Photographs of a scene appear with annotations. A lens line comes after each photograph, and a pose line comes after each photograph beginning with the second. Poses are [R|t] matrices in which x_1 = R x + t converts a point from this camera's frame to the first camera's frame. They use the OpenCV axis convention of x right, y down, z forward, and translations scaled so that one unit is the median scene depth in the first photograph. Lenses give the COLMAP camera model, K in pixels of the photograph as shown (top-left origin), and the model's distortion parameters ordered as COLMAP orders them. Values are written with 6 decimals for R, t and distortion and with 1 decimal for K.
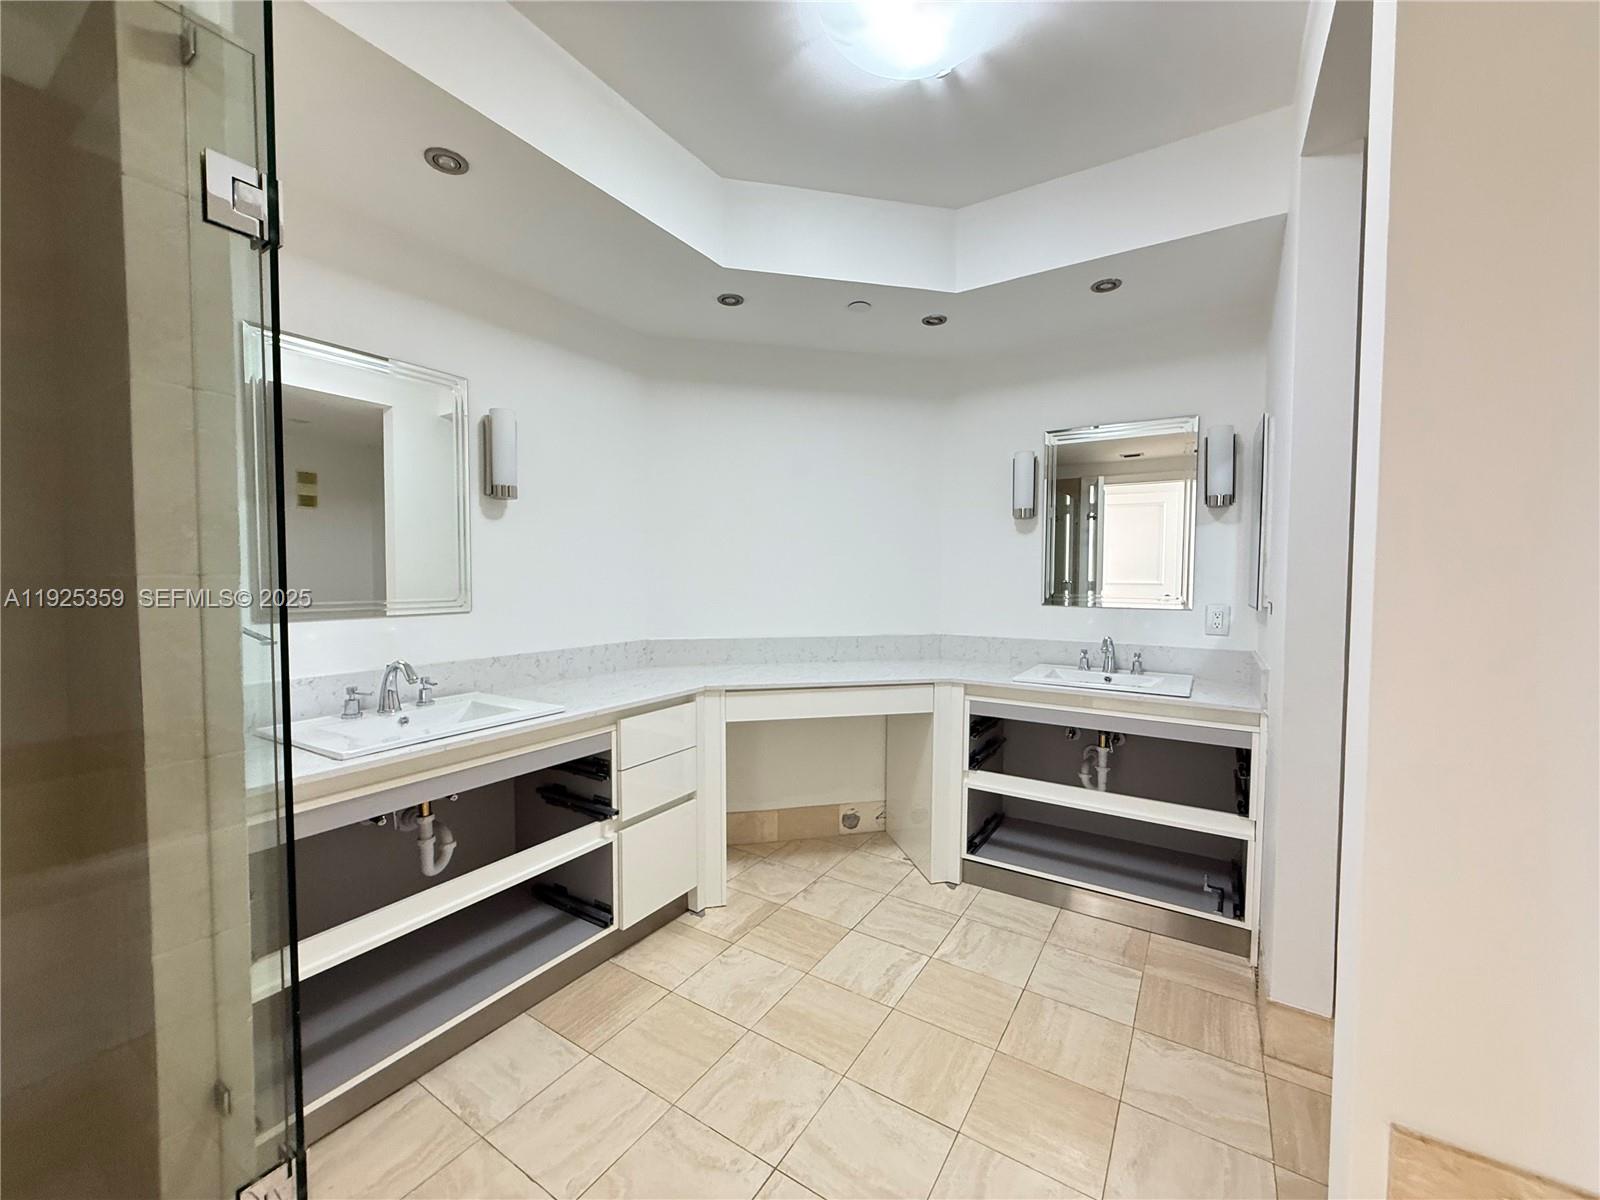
lens RADIAL K [[636.8, 0, 800.0], [0, 636.8, 599.5], [0, 0, 1]] dist [0.002637, -0.000004]
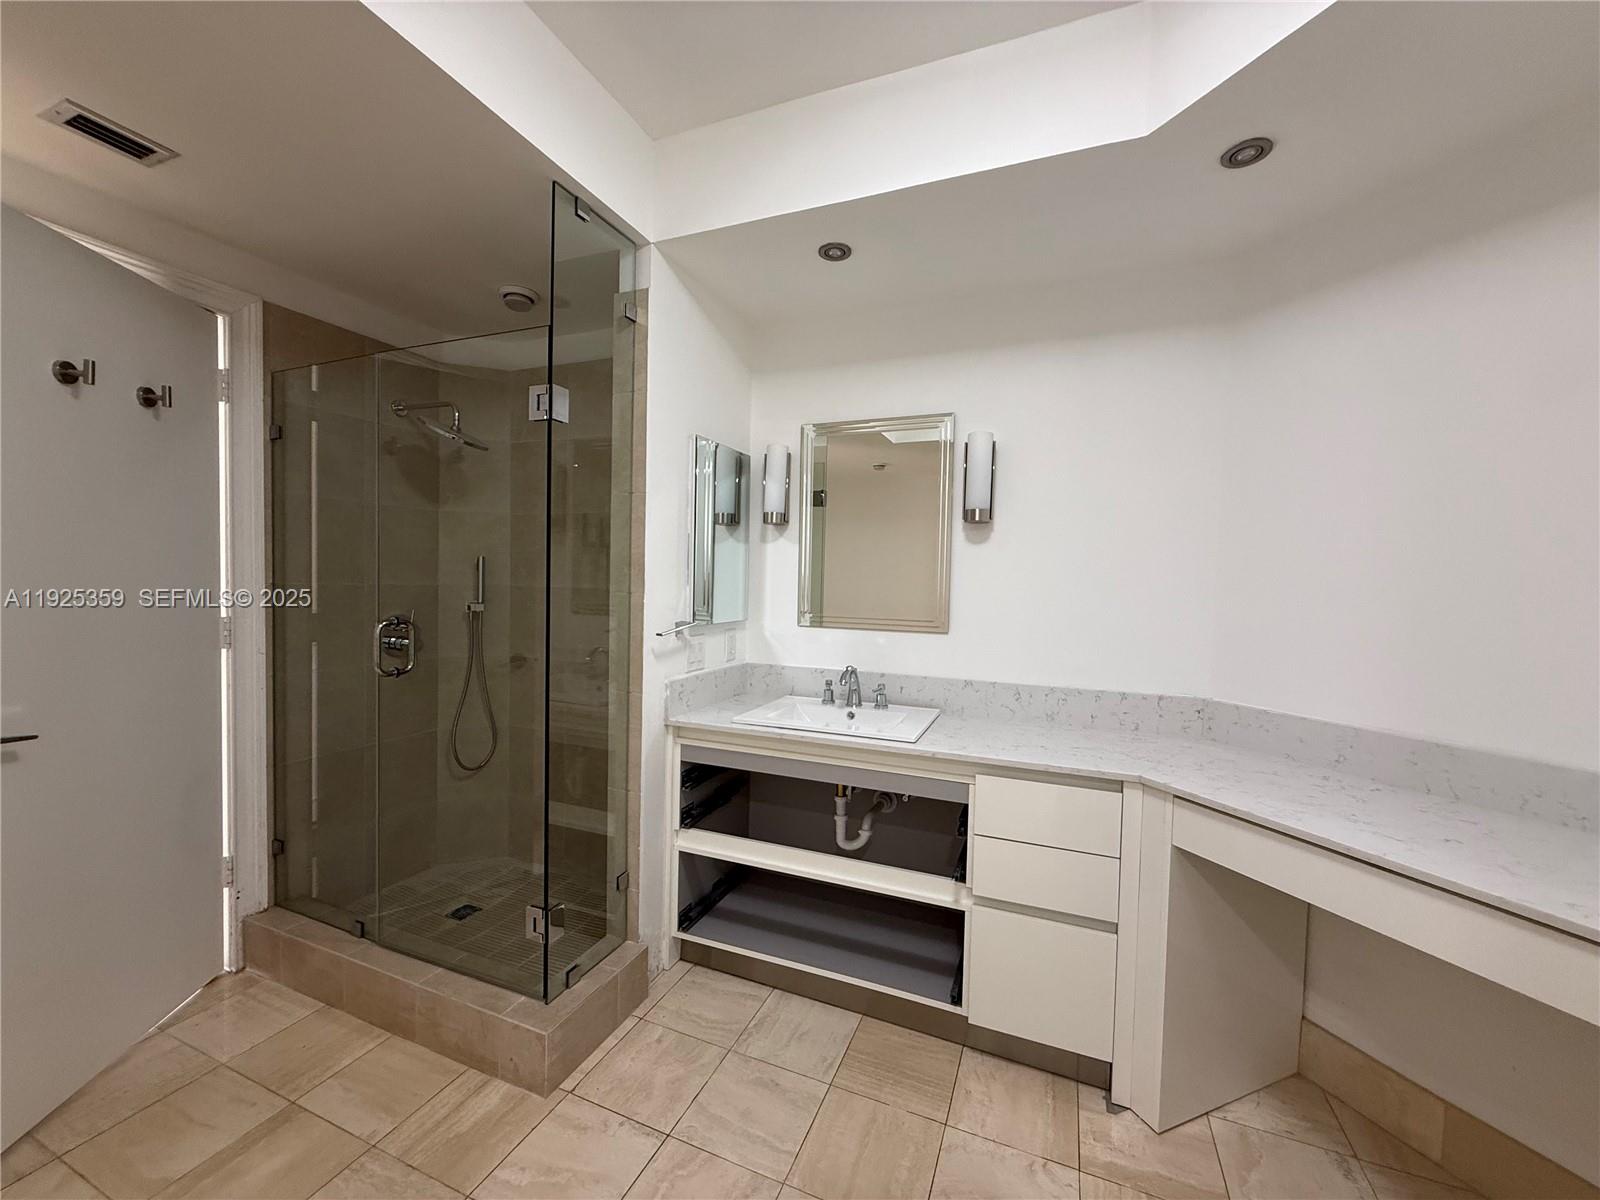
lens RADIAL K [[636.8, 0, 800.3], [0, 636.8, 599.7], [0, 0, 1]] dist [0.002637, -0.000004]
pose [[0.179550, 0.032730, -0.983204, 0.501488], [-0.060064, 0.997946, 0.022252, -0.047542], [0.981914, 0.055060, 0.181147, 0.601598]]
